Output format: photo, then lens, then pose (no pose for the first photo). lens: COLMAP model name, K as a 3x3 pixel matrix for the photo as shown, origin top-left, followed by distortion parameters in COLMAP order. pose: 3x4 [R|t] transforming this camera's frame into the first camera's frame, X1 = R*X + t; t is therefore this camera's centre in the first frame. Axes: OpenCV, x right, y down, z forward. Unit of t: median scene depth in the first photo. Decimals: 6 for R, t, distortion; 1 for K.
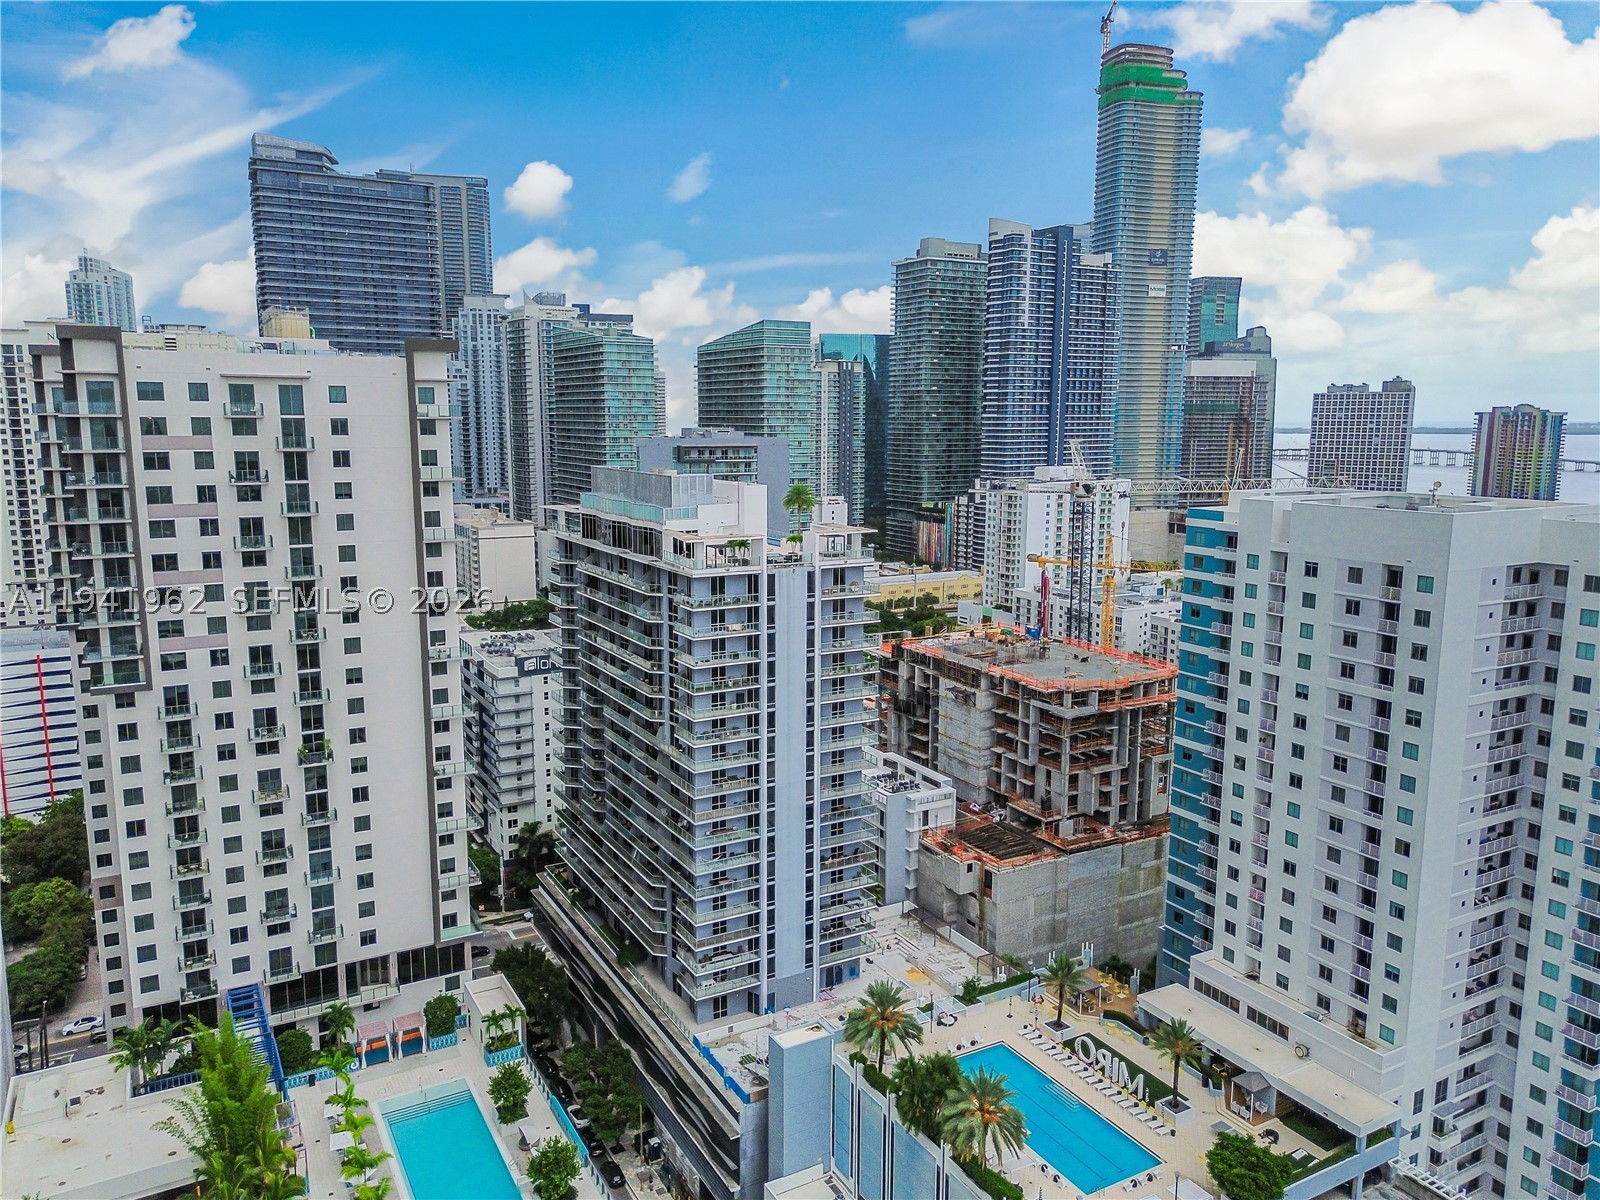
lens RADIAL K [[1165.9, 0, 800.0], [0, 1165.9, 600.0], [0, 0, 1]] dist [0.088606, -0.094155]
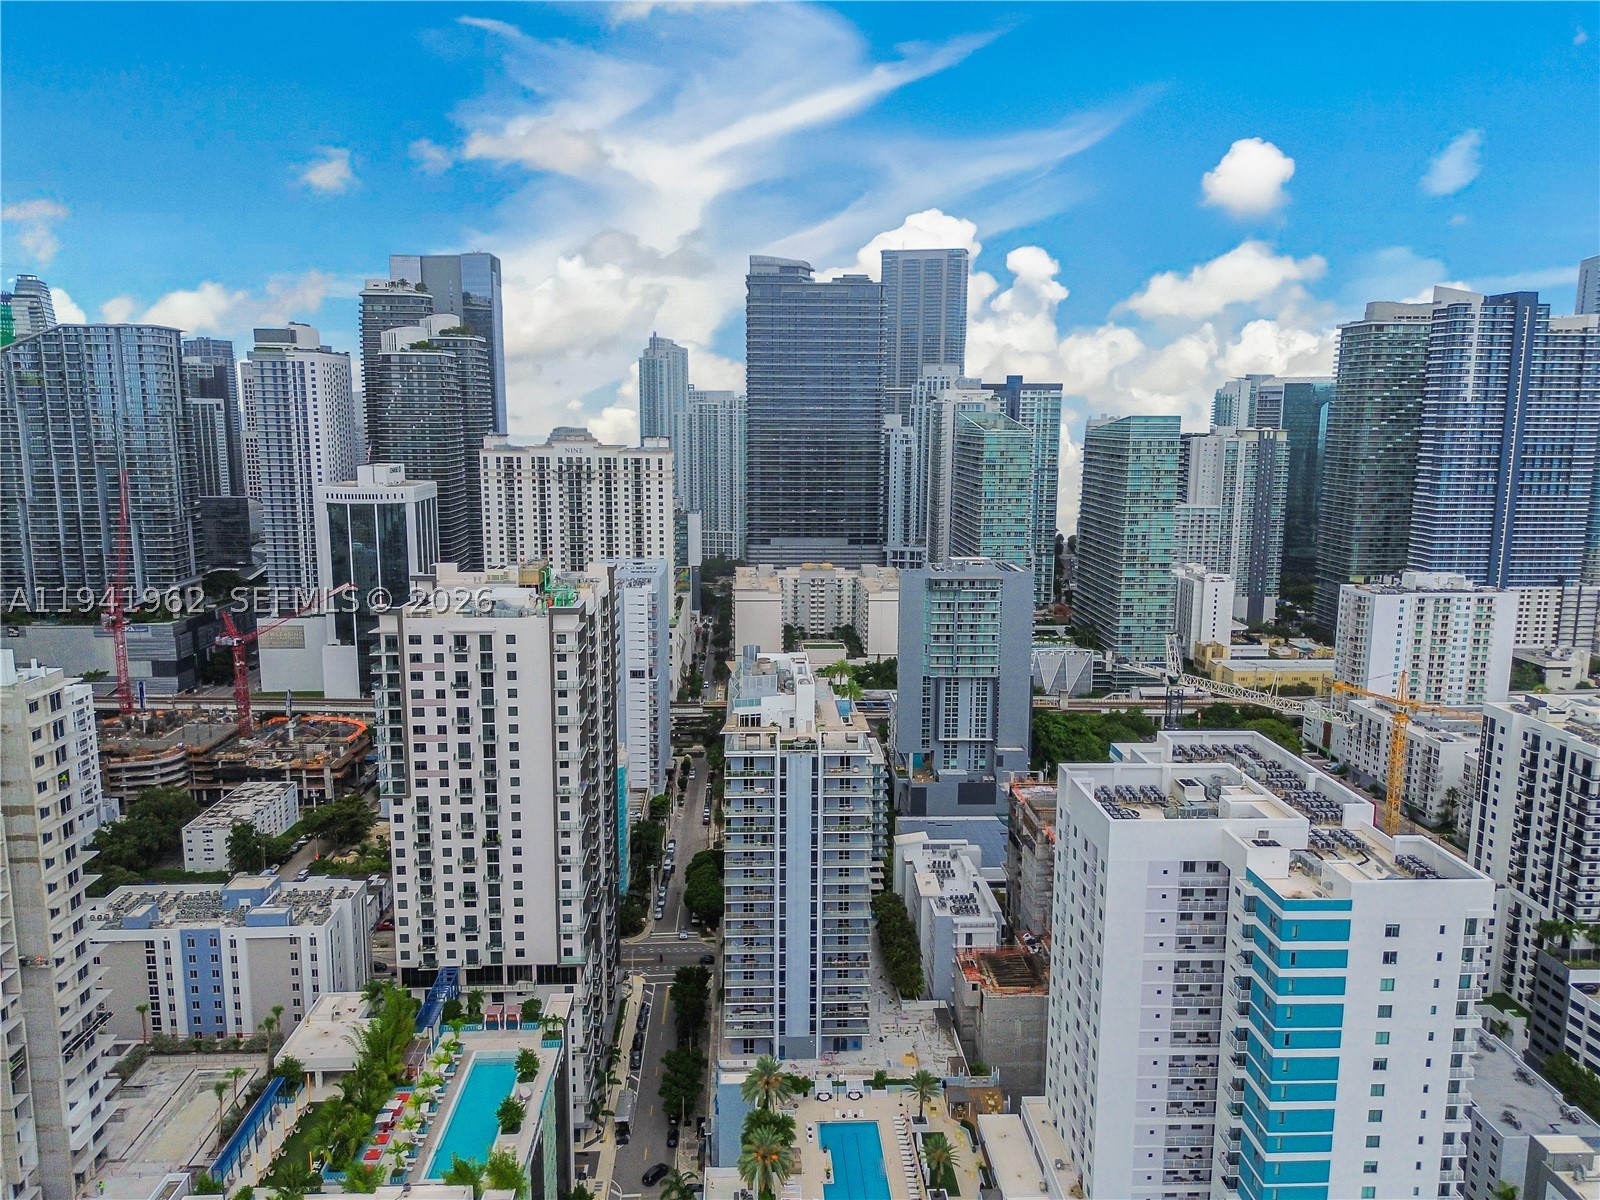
lens RADIAL K [[1161.7, 0, 793.1], [0, 1161.7, 601.7], [0, 0, 1]] dist [0.076590, -0.084535]
pose [[0.890702, 0.077577, -0.447920, 0.555638], [-0.073594, 0.996941, 0.026320, -0.229466], [0.448591, 0.009521, 0.893686, -0.257324]]
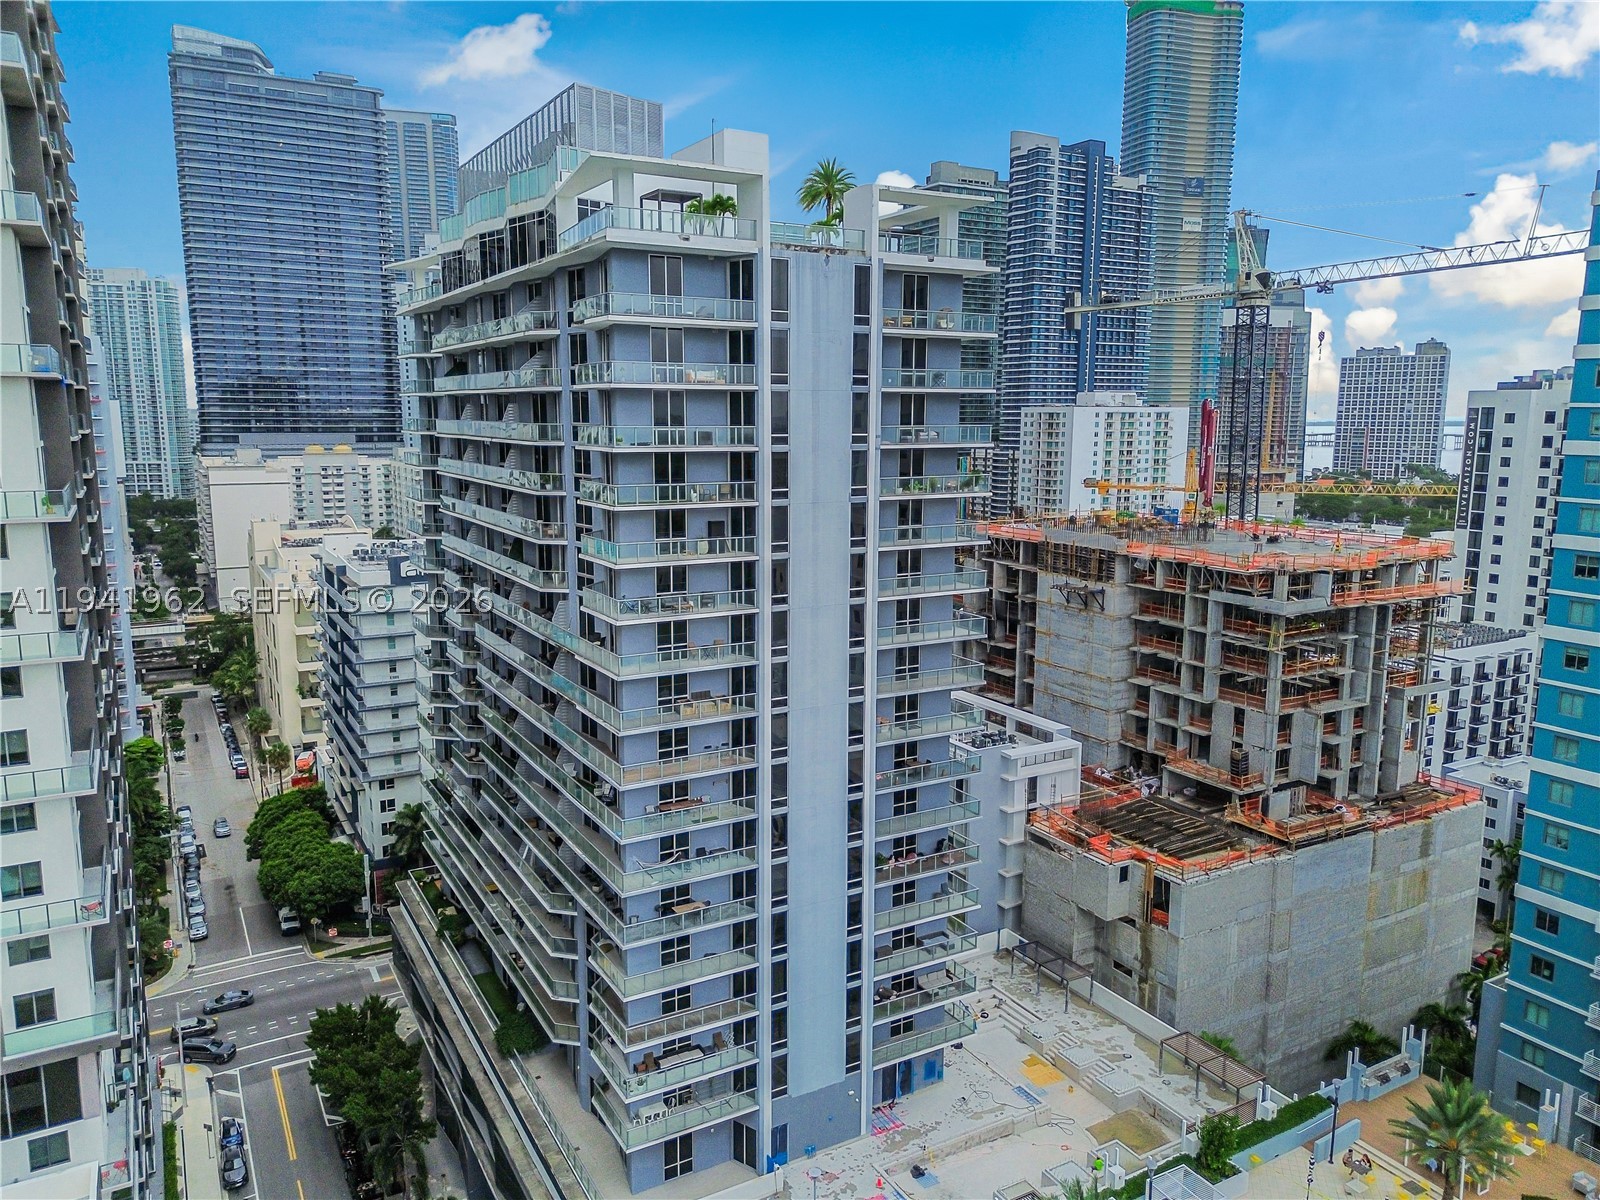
lens RADIAL K [[1150.0, 0, 800.0], [0, 1150.0, 600.0], [0, 0, 1]] dist [0.056507, -0.040856]
pose [[0.999974, -0.001333, 0.007106, -0.018232], [0.001323, 0.999998, 0.001313, 0.103033], [-0.007107, -0.001304, 0.999974, 0.479122]]
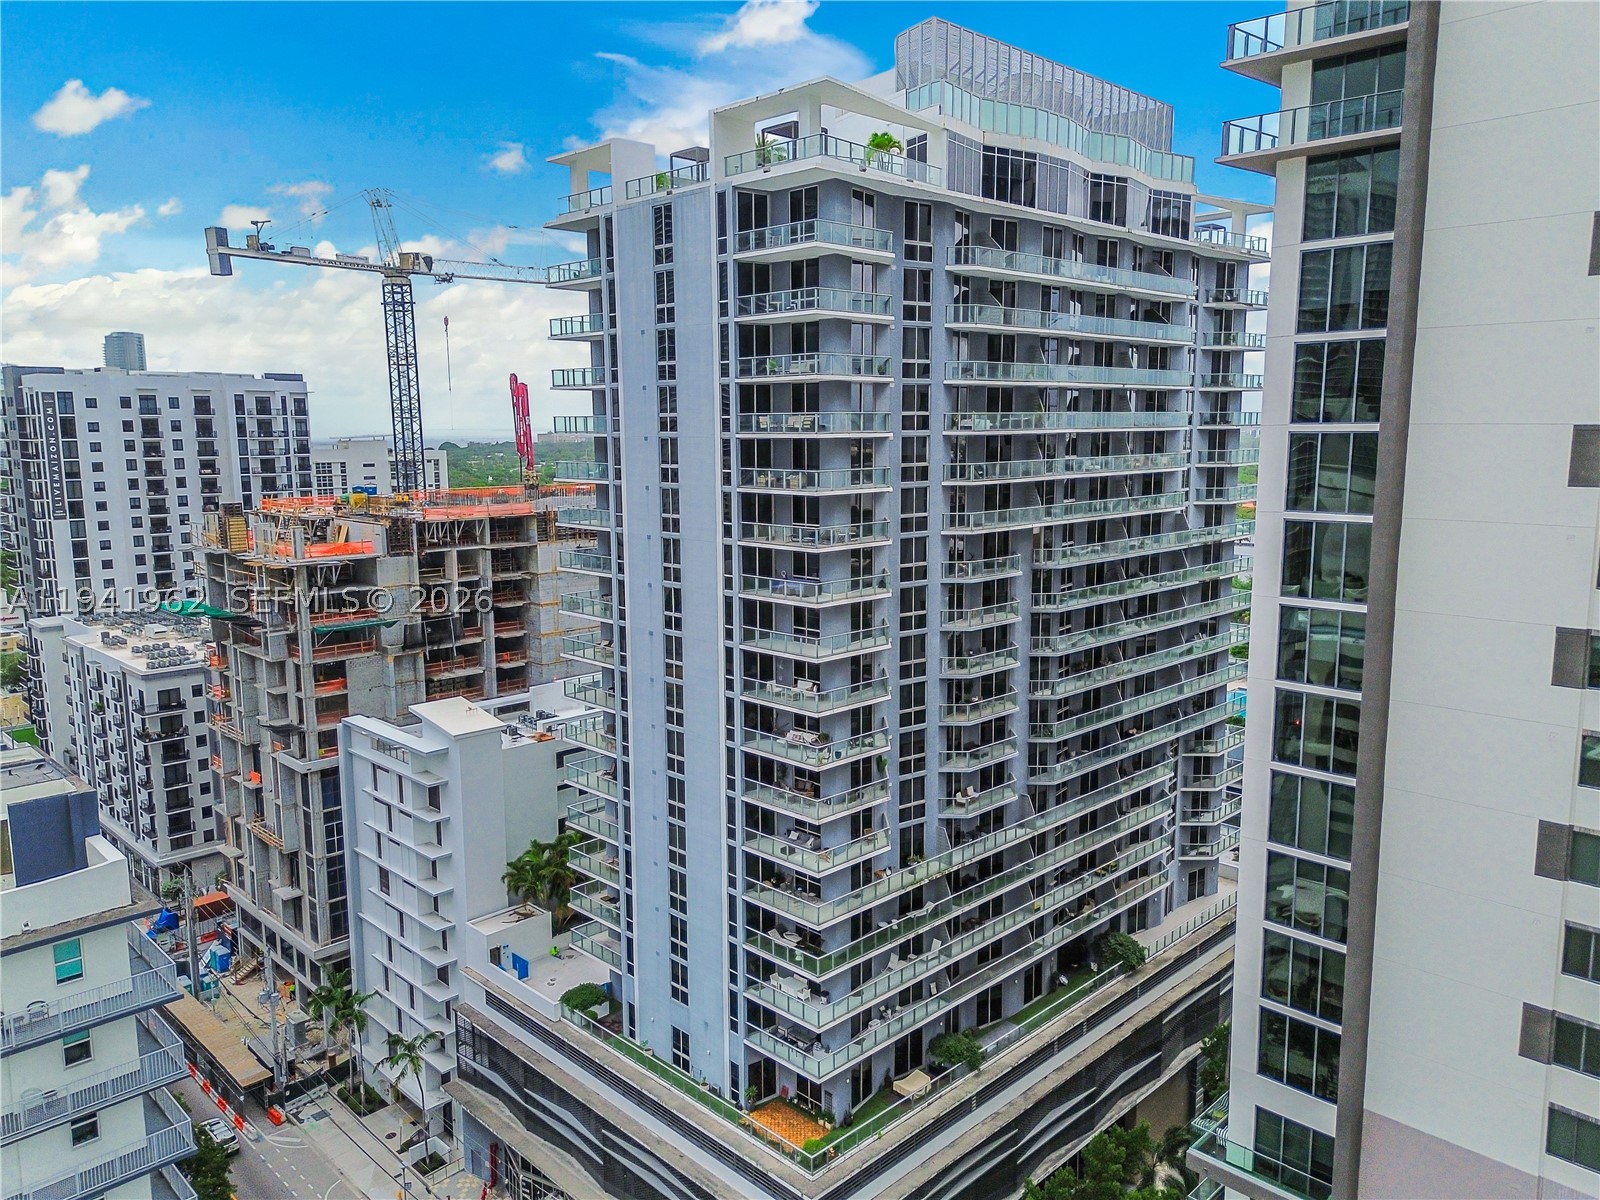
lens RADIAL K [[1150.0, 0, 800.0], [0, 1150.0, 600.0], [0, 0, 1]] dist [0.056507, -0.040856]
pose [[-0.266538, -0.143919, 0.953019, -0.637642], [0.159418, 0.968587, 0.190856, 0.002433], [-0.950549, 0.202798, -0.235222, 1.298585]]
